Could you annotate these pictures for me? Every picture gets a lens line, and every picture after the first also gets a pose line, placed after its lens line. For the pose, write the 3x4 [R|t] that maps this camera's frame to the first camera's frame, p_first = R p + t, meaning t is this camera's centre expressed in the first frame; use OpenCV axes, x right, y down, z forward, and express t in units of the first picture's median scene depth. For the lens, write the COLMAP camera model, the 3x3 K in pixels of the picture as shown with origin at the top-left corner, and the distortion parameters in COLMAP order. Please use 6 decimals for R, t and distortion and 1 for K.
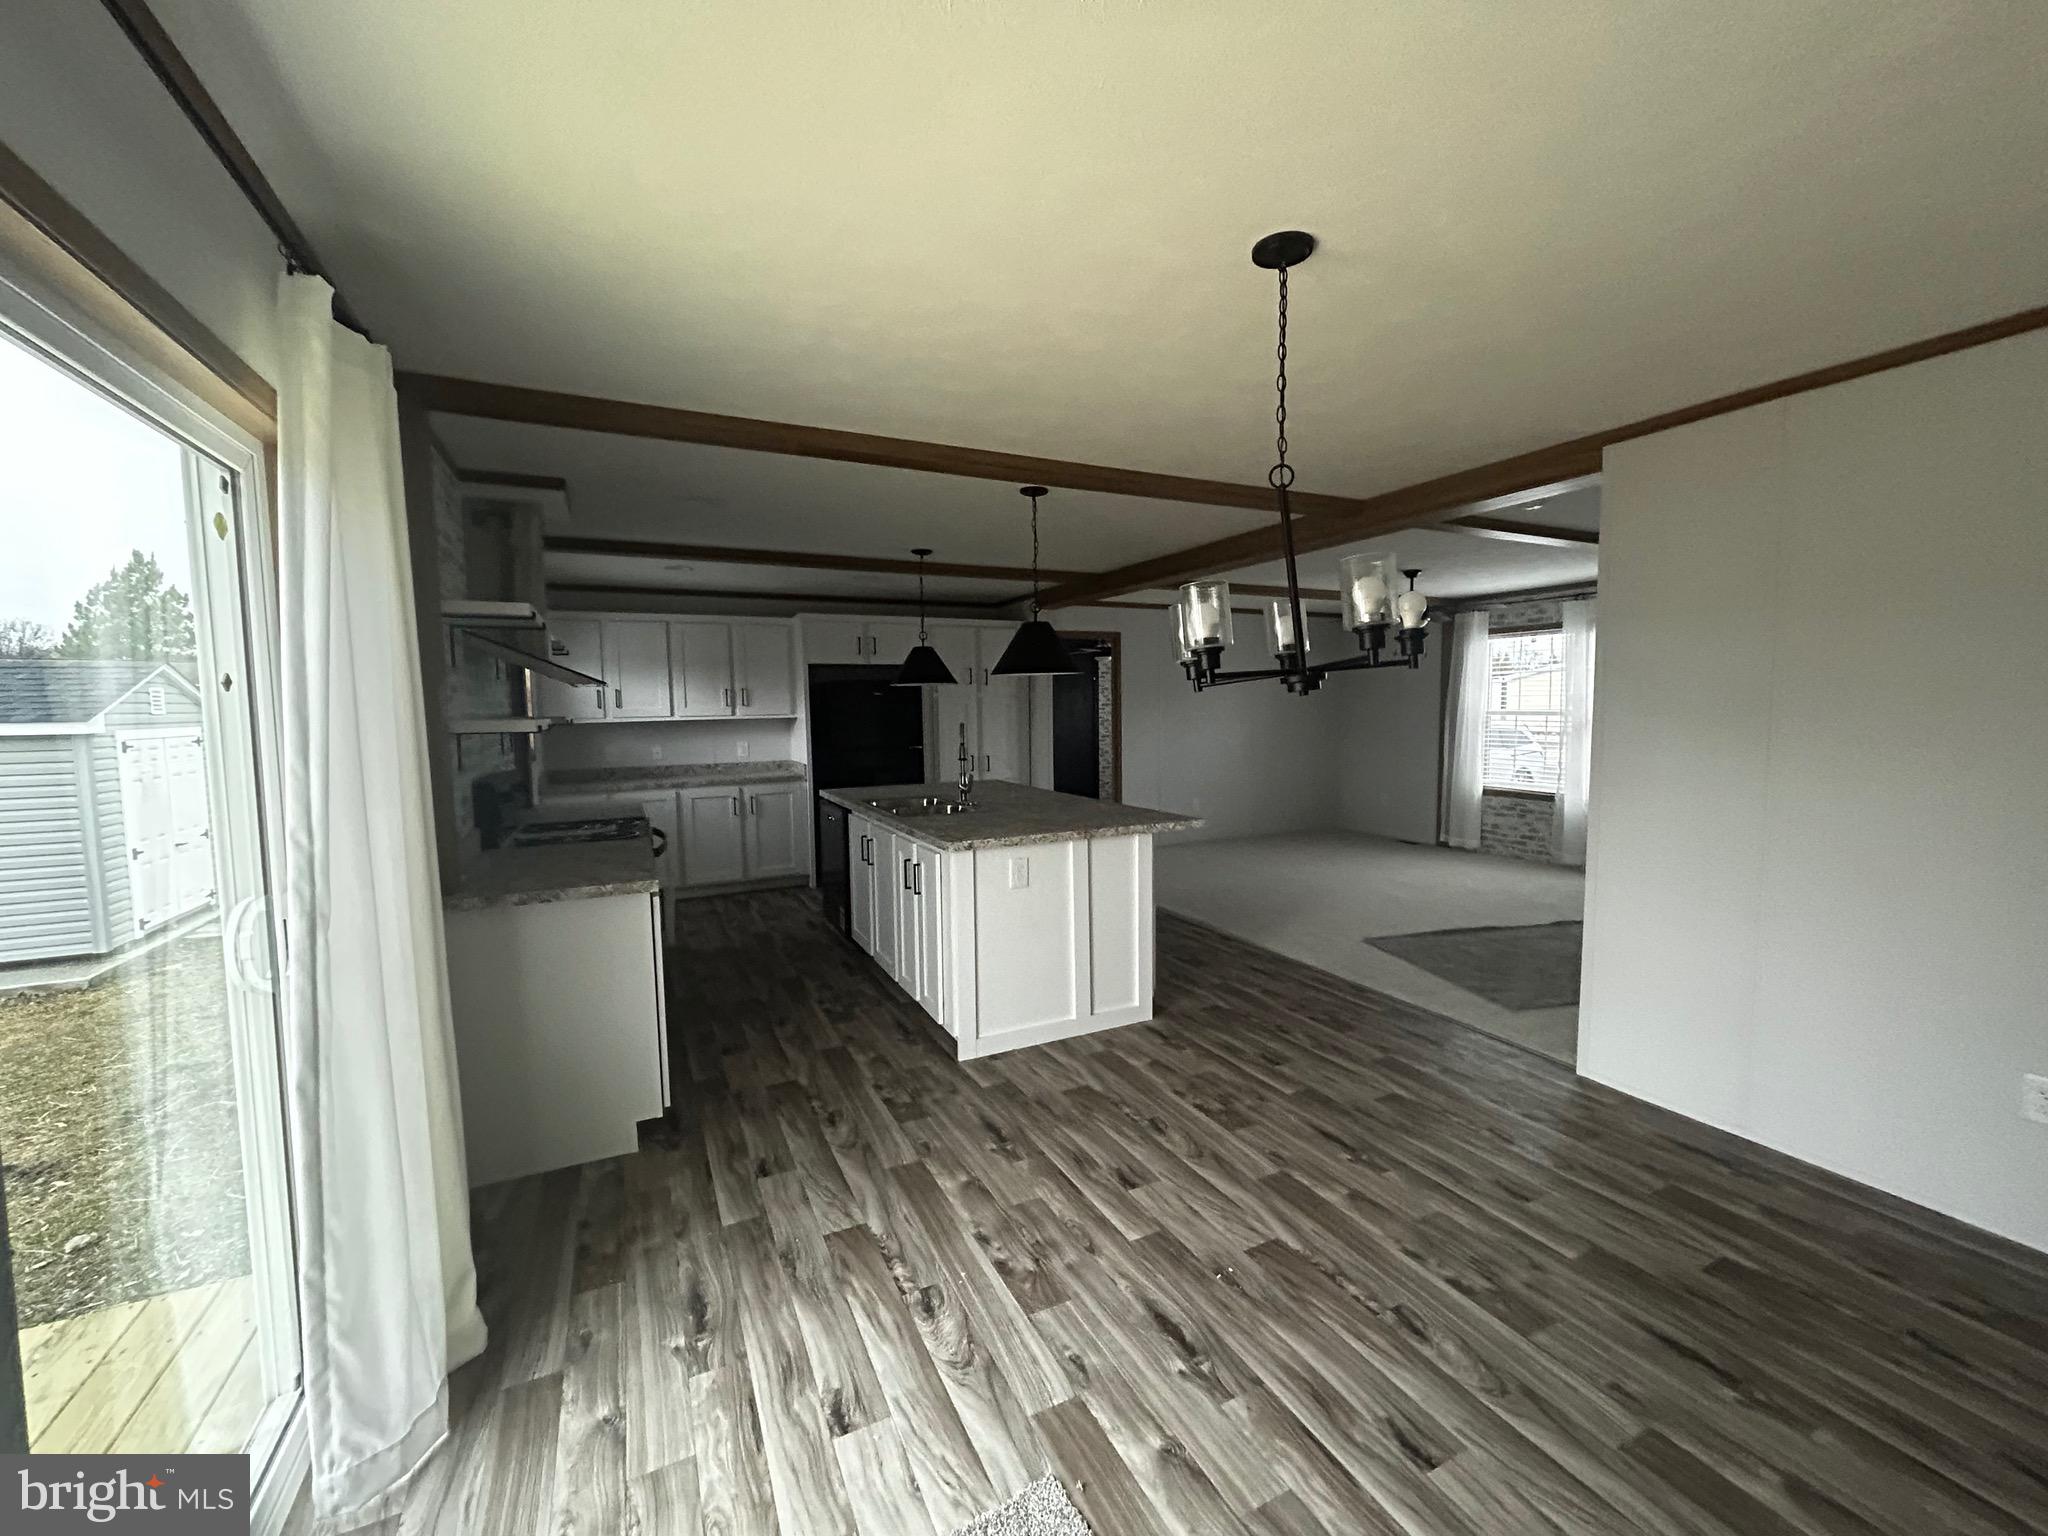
lens RADIAL K [[827.9, 0, 1024.5], [0, 827.9, 768.0], [0, 0, 1]] dist [0.002641, 0.000273]
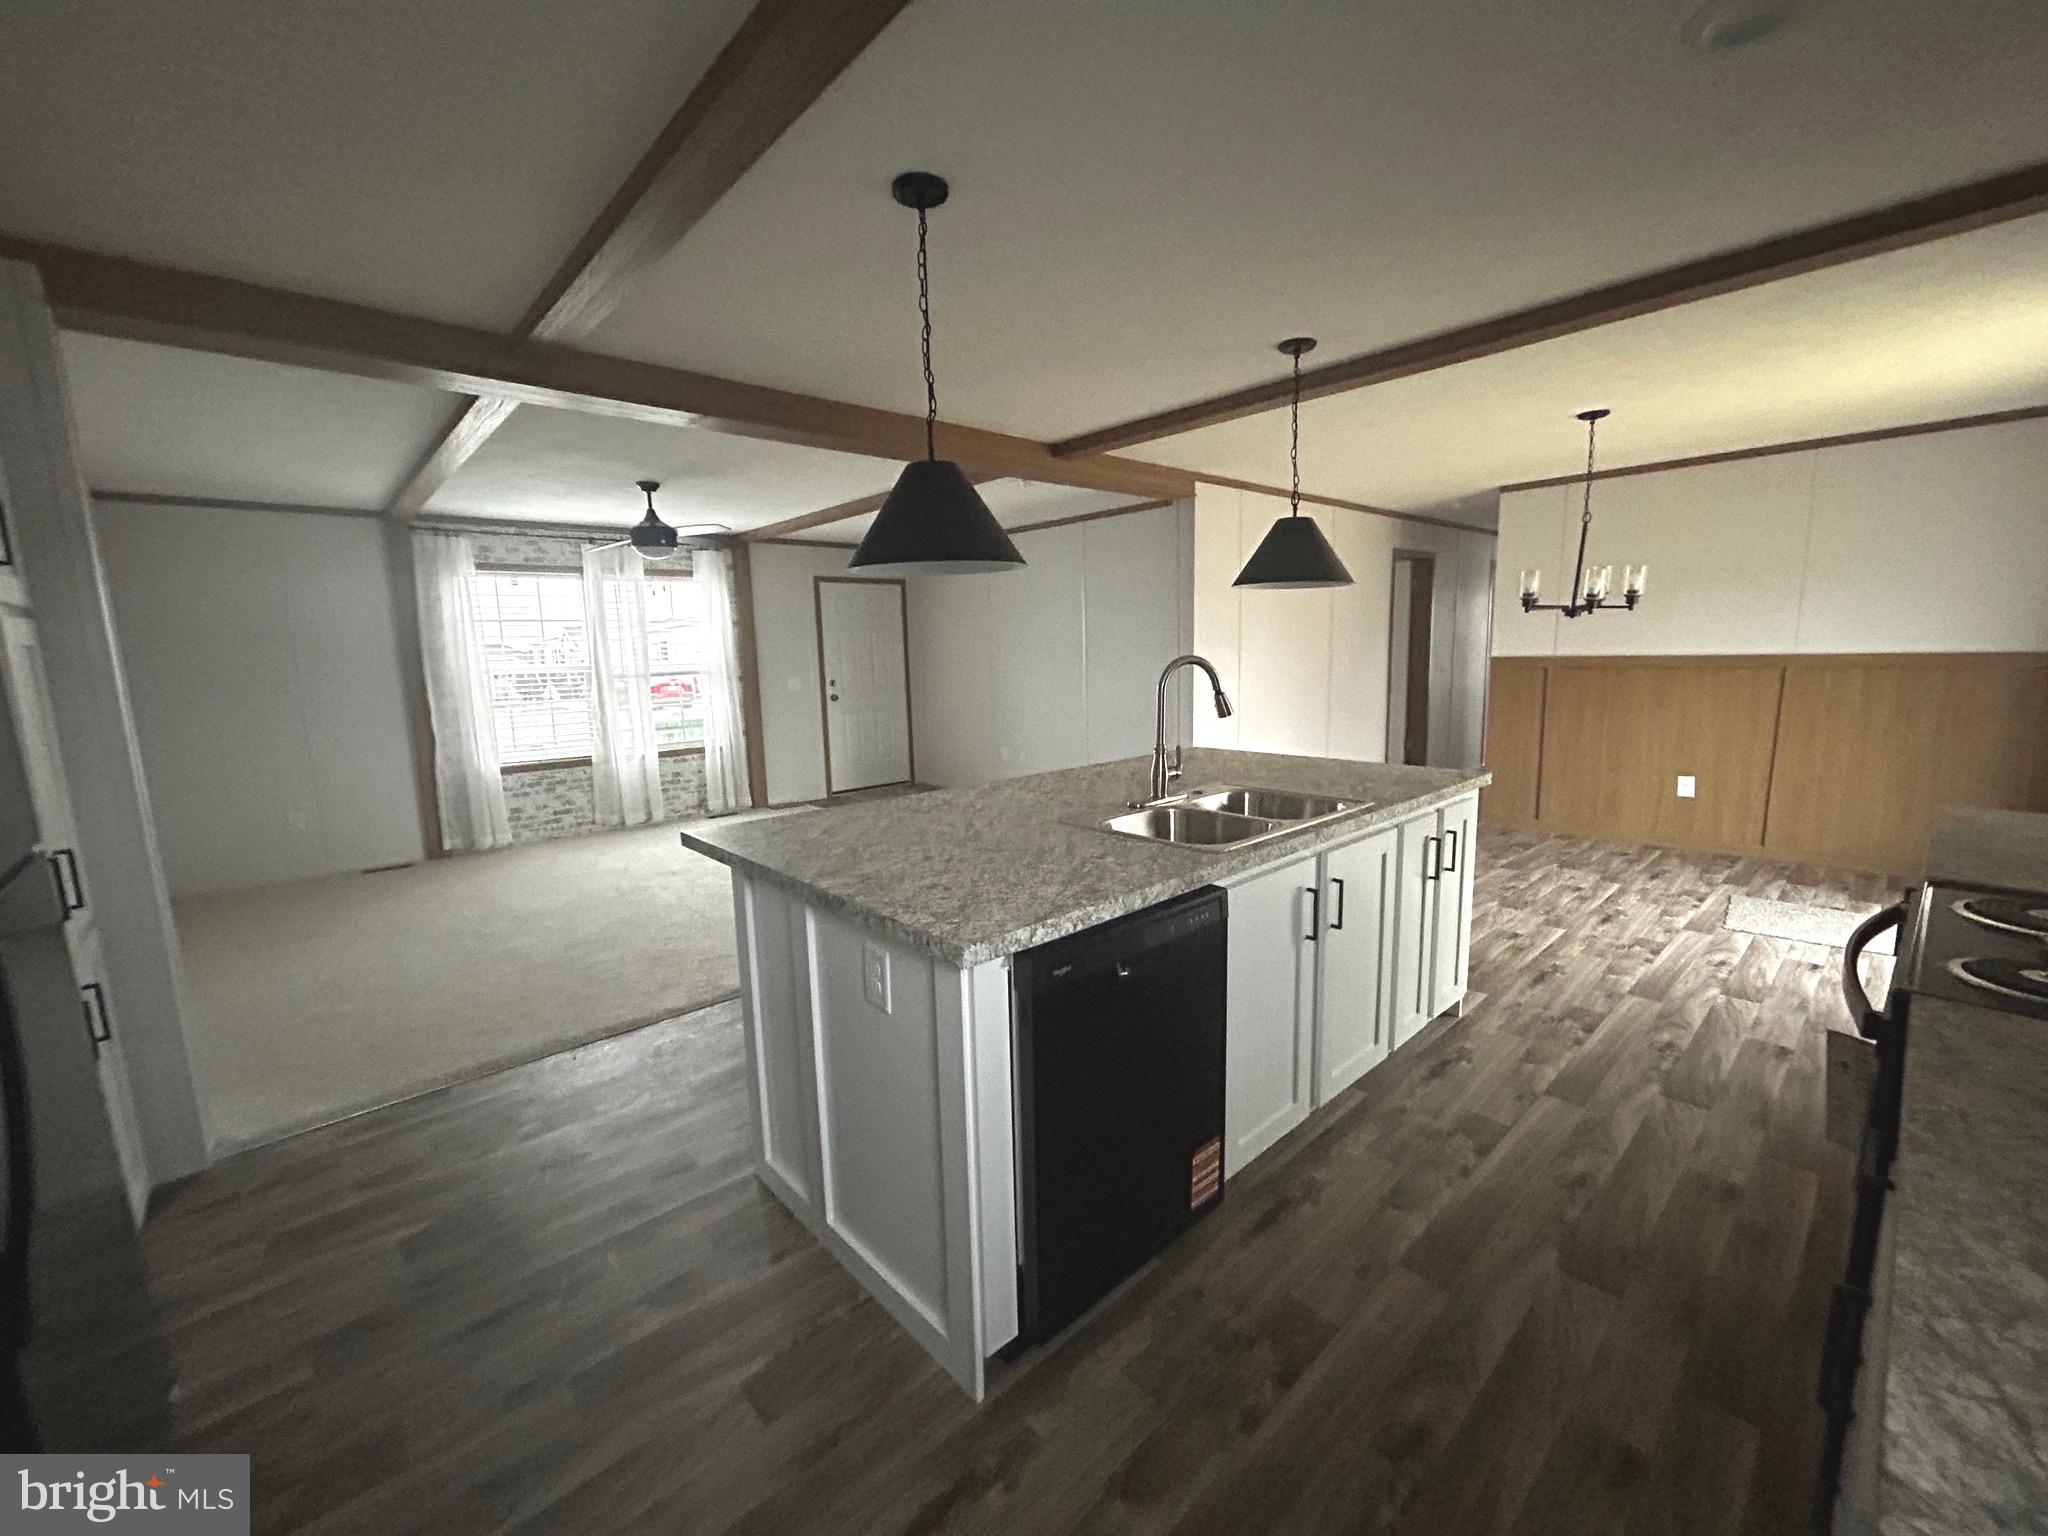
lens RADIAL K [[827.9, 0, 1025.8], [0, 827.9, 767.1], [0, 0, 1]] dist [0.002641, 0.000273]
pose [[-0.284512, -0.120319, 0.951092, -1.067287], [0.103931, 0.982374, 0.155367, -0.143498], [-0.953022, 0.143052, -0.266992, 2.285686]]
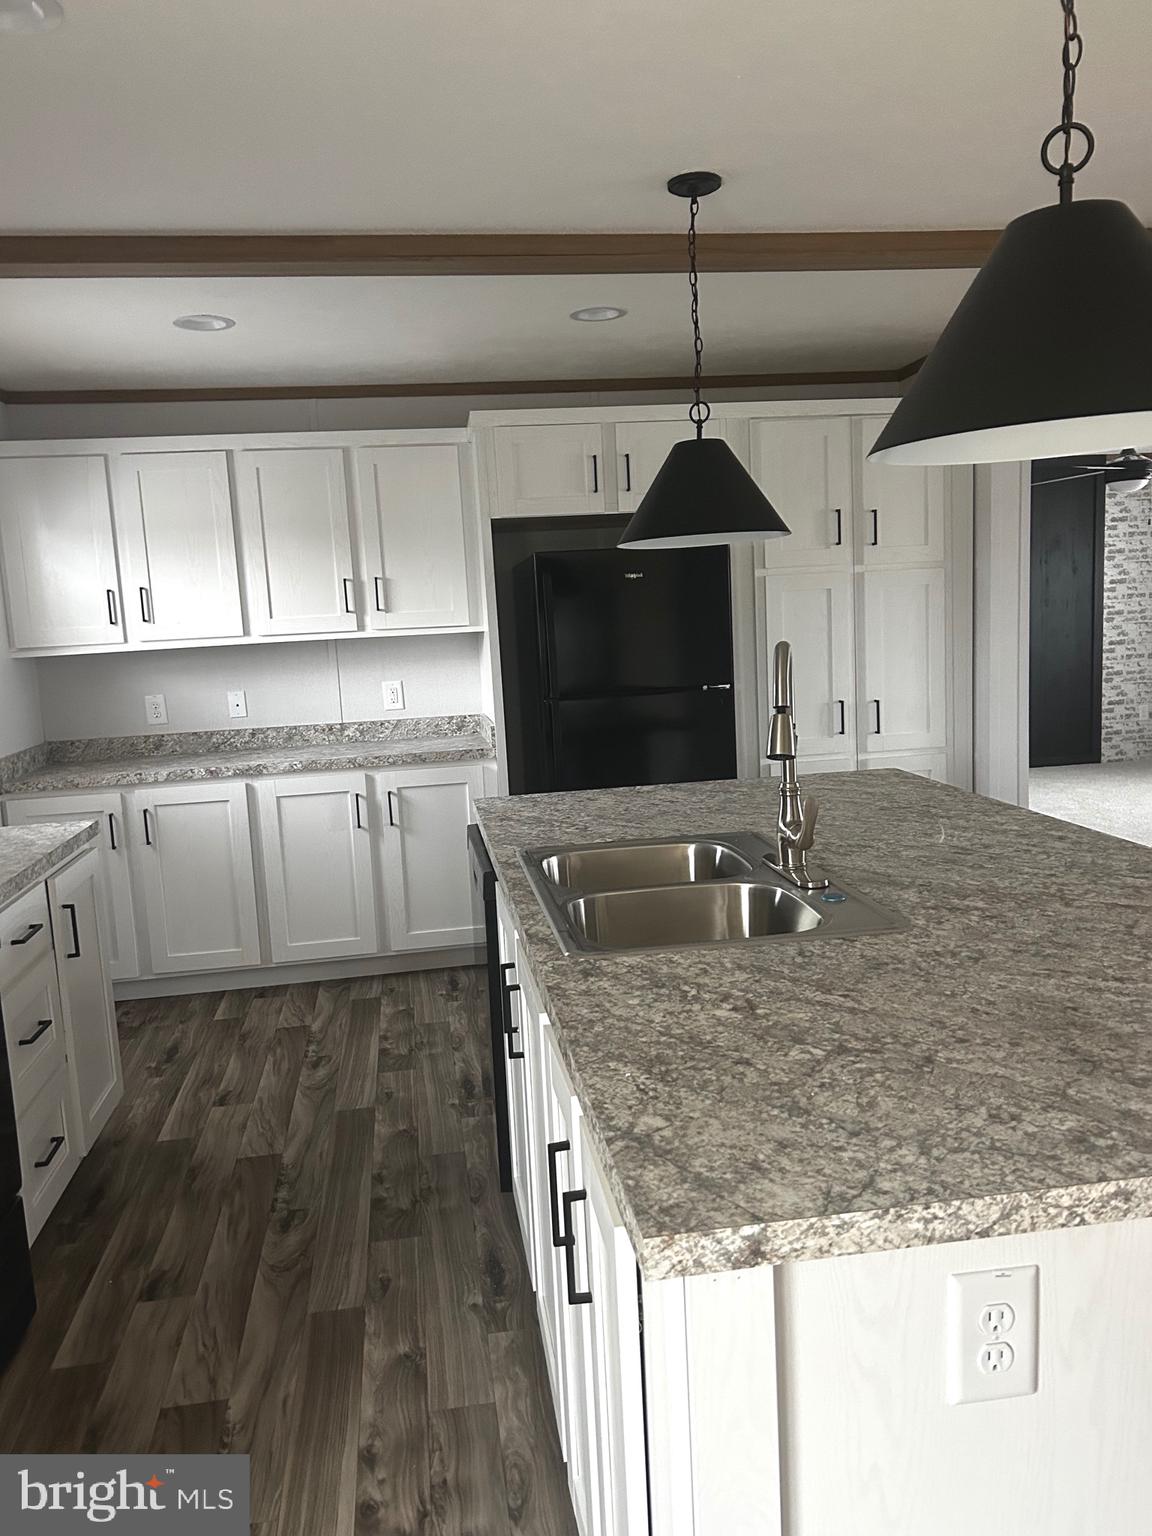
lens RADIAL K [[1156.6, 0, 565.8], [0, 1156.6, 769.4], [0, 0, 1]] dist [0.041514, -0.035523]
pose [[0.951039, 0.005522, -0.309021, -0.013367], [0.014982, 0.997841, 0.063939, -0.028177], [0.308707, -0.065438, 0.948904, 0.459811]]
